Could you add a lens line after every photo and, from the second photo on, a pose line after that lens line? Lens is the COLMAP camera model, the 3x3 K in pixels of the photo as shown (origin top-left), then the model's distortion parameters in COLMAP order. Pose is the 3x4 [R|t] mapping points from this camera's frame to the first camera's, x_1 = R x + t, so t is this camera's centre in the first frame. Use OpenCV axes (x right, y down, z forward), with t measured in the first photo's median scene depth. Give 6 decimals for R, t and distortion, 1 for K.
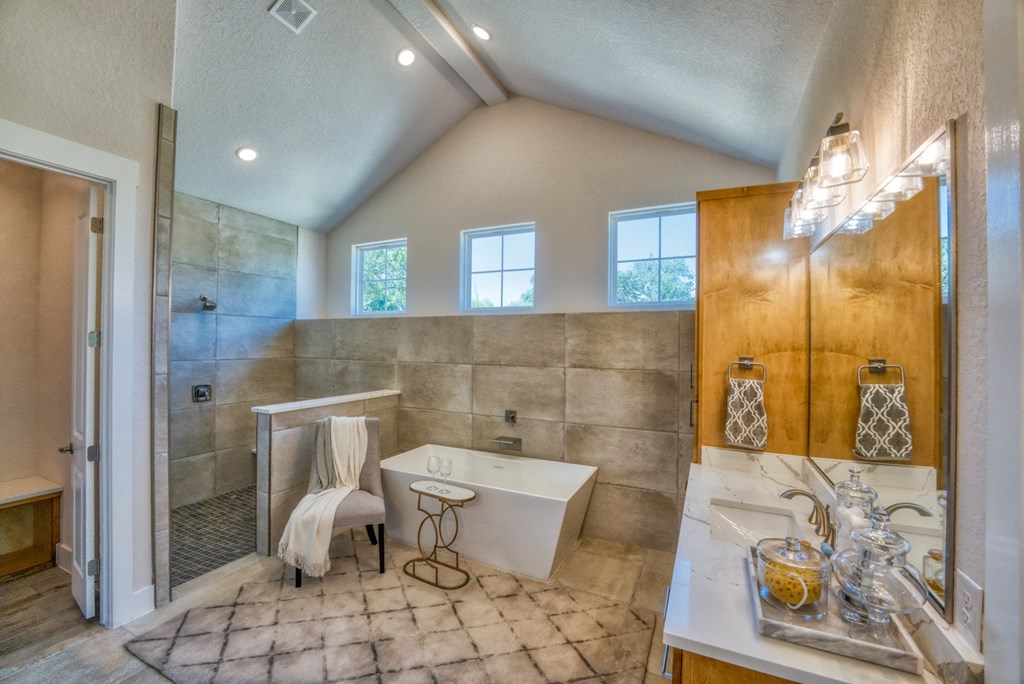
lens RADIAL K [[415.9, 0, 516.1], [0, 415.9, 340.5], [0, 0, 1]] dist [-0.028279, 0.003198]
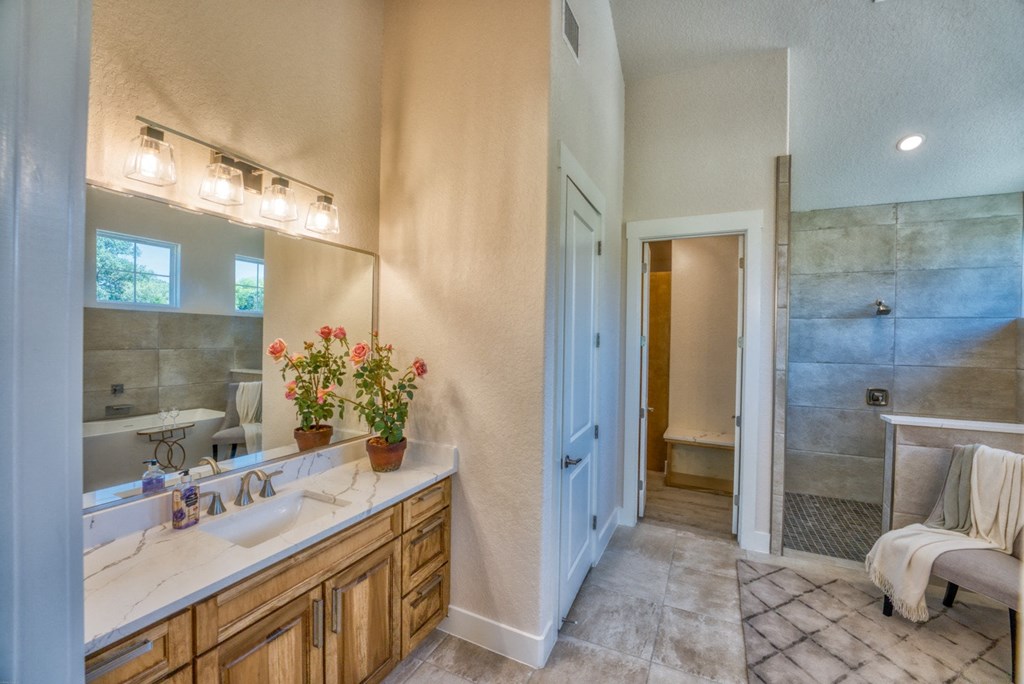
lens RADIAL K [[415.9, 0, 514.4], [0, 415.9, 341.1], [0, 0, 1]] dist [-0.028279, 0.003198]
pose [[-0.002195, -0.002919, -0.999993, 0.245445], [-0.010628, 0.999939, -0.002895, 0.003007], [0.999941, 0.010622, -0.002226, 0.112926]]
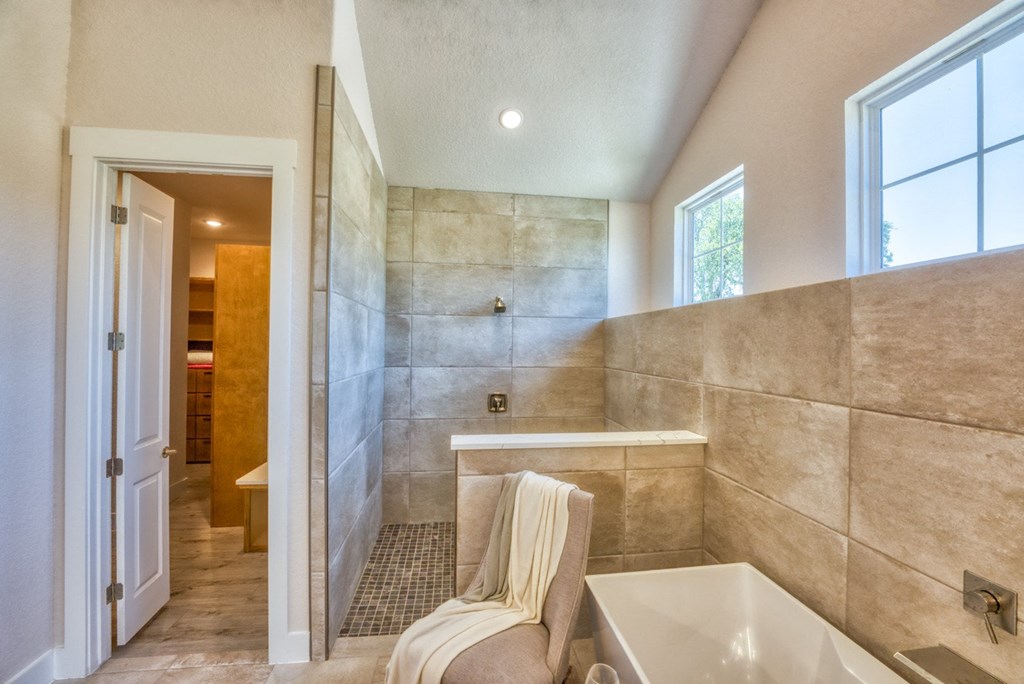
lens RADIAL K [[415.9, 0, 516.8], [0, 415.9, 342.5], [0, 0, 1]] dist [-0.028279, 0.003198]
pose [[0.554104, -0.007217, -0.832416, 0.037077], [-0.001866, 0.999949, -0.009912, 0.002368], [0.832445, 0.007046, 0.554062, 0.536997]]
